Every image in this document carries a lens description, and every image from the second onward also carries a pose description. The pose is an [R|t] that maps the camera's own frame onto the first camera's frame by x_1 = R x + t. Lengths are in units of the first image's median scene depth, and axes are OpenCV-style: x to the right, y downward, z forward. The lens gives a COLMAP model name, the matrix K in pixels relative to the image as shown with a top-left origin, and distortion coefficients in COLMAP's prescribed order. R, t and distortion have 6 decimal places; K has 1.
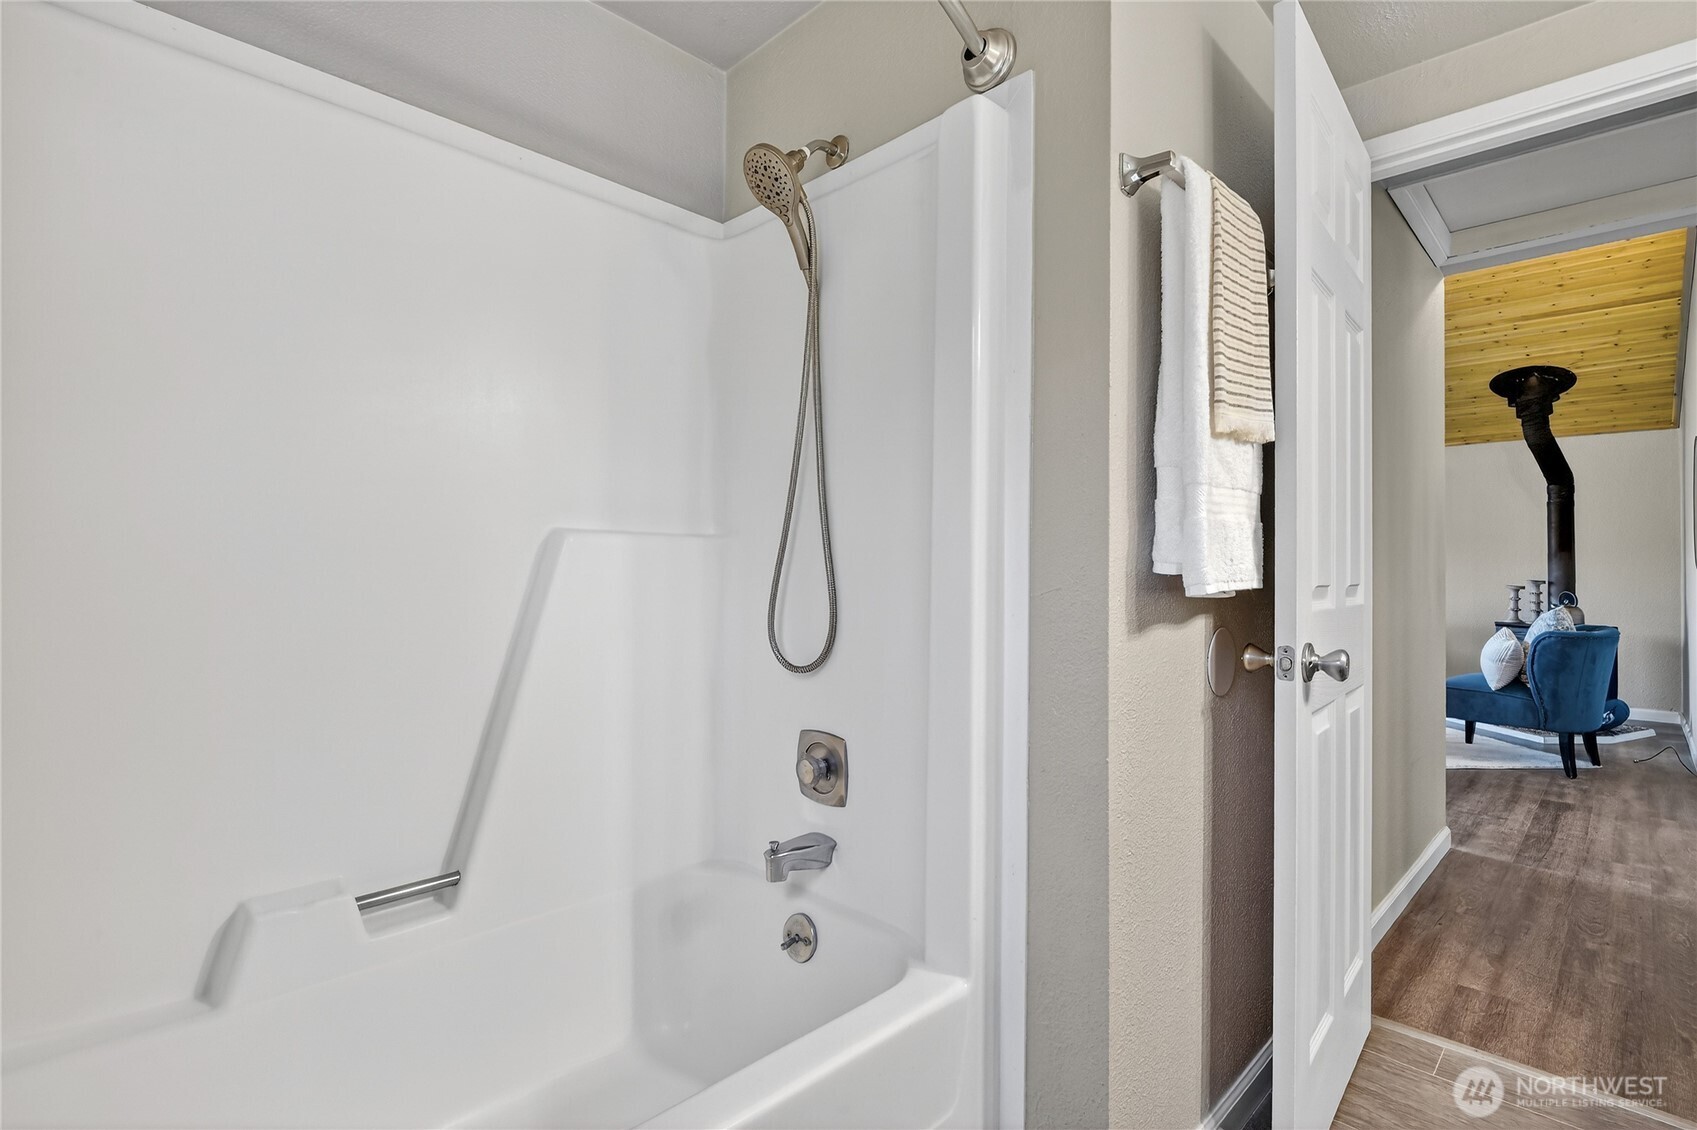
lens RADIAL K [[792.6, 0, 854.9], [0, 792.6, 559.0], [0, 0, 1]] dist [-0.009237, -0.000348]
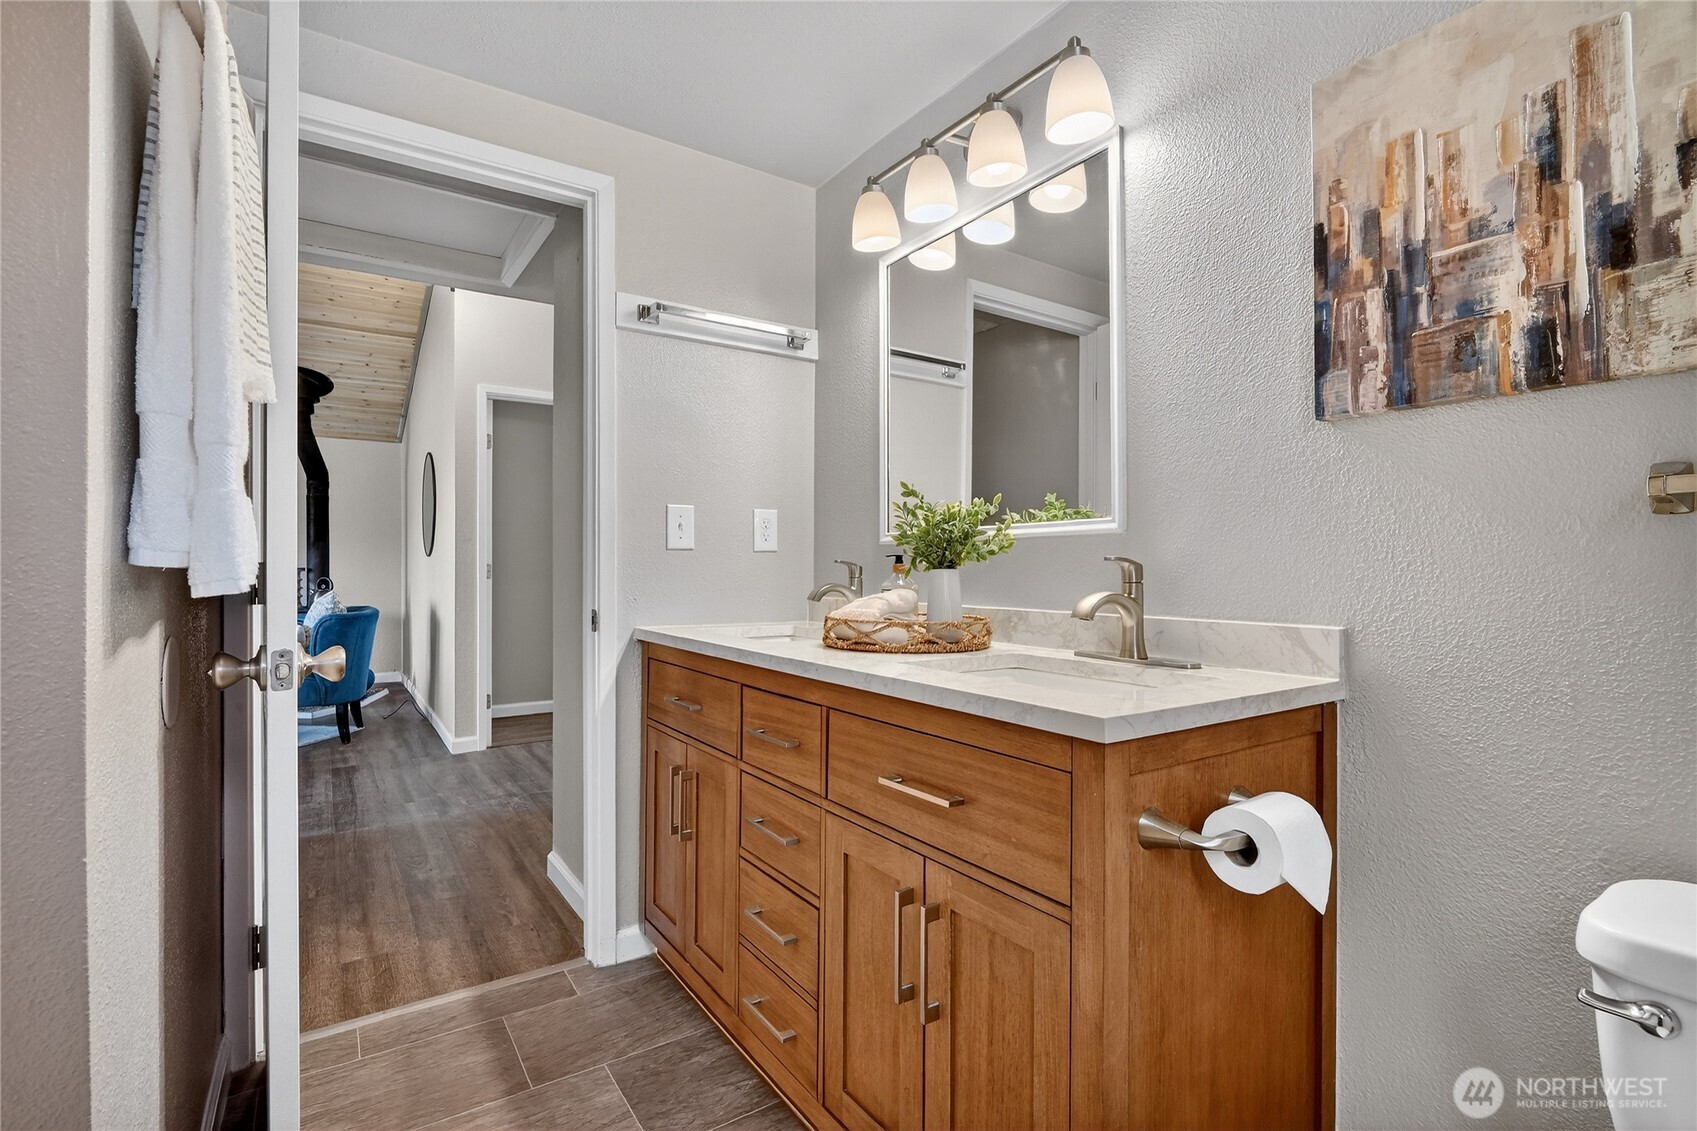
lens RADIAL K [[786.0, 0, 857.2], [0, 786.0, 562.7], [0, 0, 1]] dist [-0.005045, -0.000595]
pose [[0.187108, -0.008721, 0.982301, -0.050536], [-0.010950, 0.999880, 0.010962, 0.000348], [-0.982278, -0.012808, 0.186990, 0.076620]]
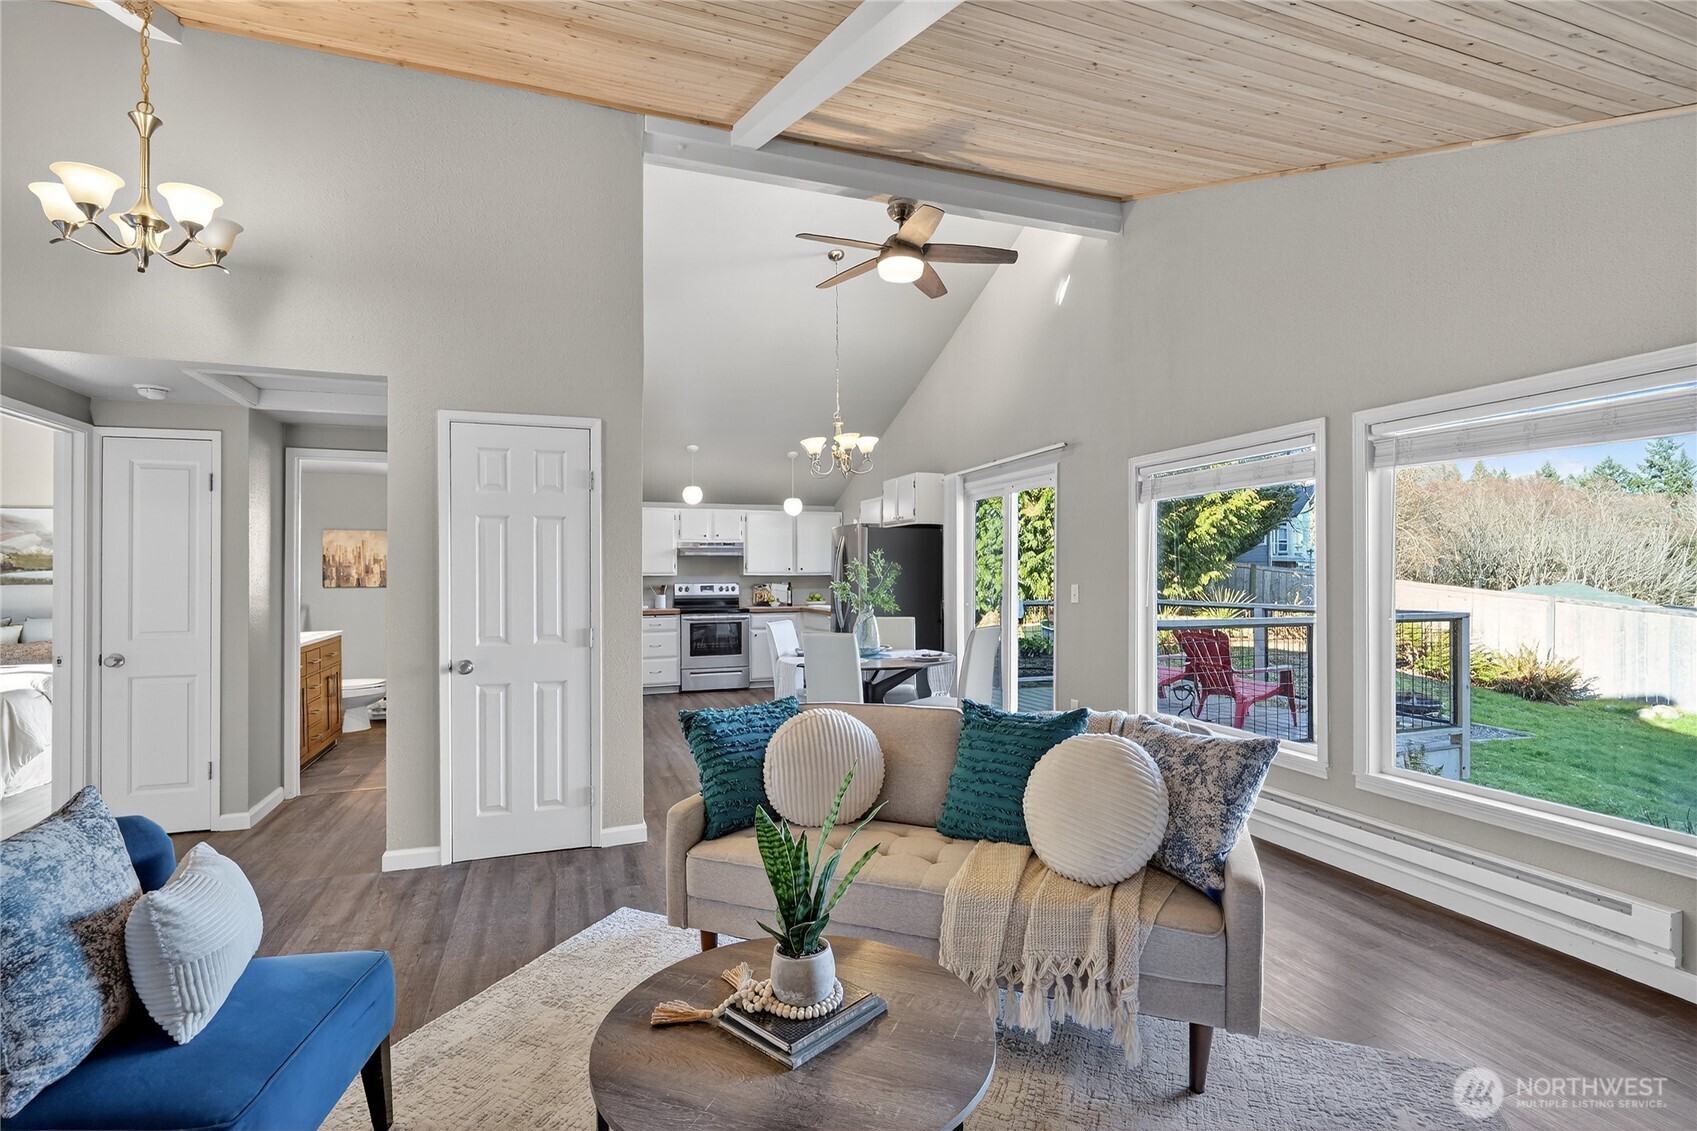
lens RADIAL K [[792.6, 0, 854.9], [0, 792.6, 559.5], [0, 0, 1]] dist [-0.009237, -0.000348]
pose [[-0.419643, -0.021279, -0.907440, 1.122666], [0.013391, 0.999471, -0.029630, -0.038515], [0.907590, -0.024585, -0.419137, 1.567187]]
